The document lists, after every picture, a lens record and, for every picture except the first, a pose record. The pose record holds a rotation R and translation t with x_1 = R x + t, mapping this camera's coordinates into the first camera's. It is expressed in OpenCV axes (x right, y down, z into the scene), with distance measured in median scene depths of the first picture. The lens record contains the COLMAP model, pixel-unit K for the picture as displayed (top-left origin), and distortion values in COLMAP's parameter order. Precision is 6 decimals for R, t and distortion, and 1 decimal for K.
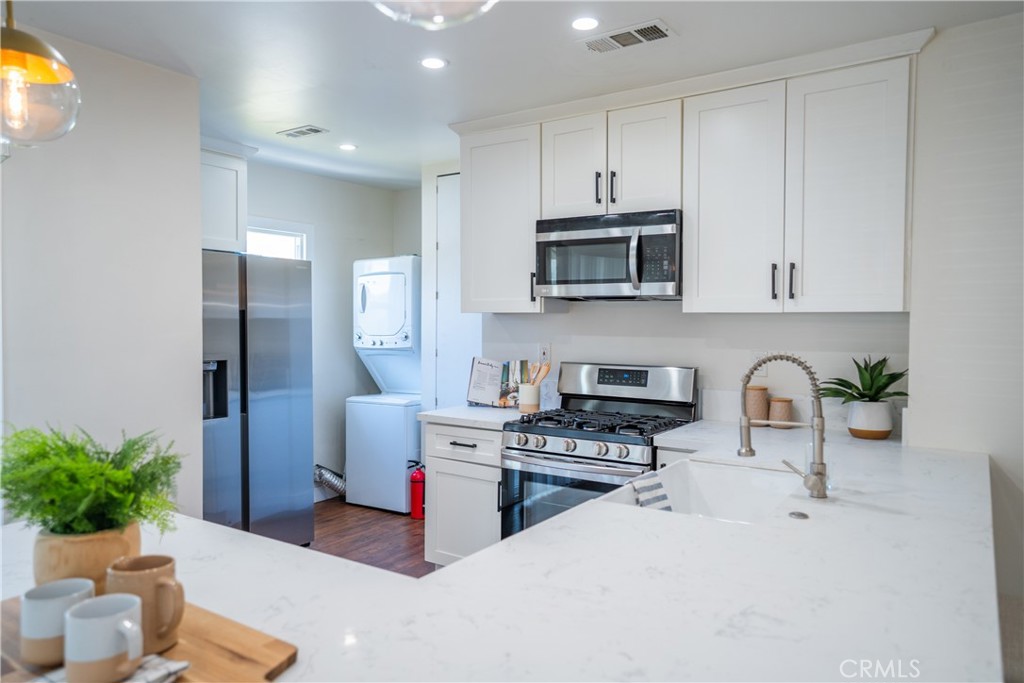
lens RADIAL K [[708.0, 0, 499.8], [0, 708.0, 342.5], [0, 0, 1]] dist [0.007121, 0.003638]
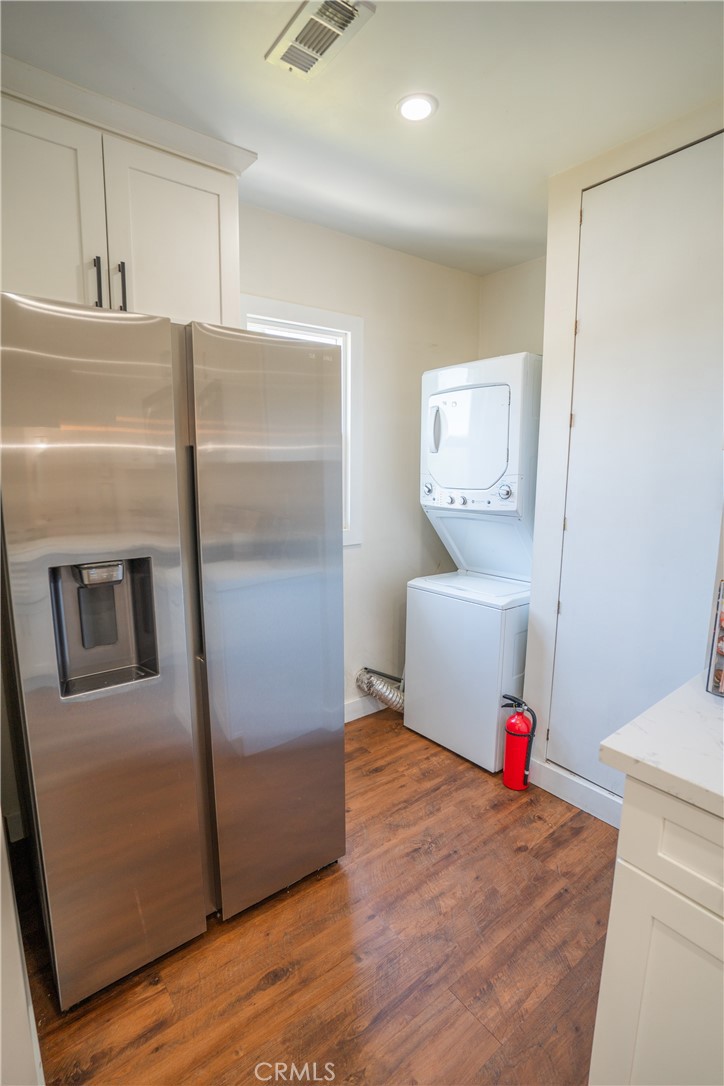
lens RADIAL K [[529.6, 0, 343.4], [0, 529.6, 544.4], [0, 0, 1]] dist [-0.086006, 0.033016]
pose [[0.942693, 0.045930, -0.330486, -0.152078], [-0.004313, 0.992075, 0.125572, -0.026271], [0.333634, -0.116951, 0.935420, 0.711130]]
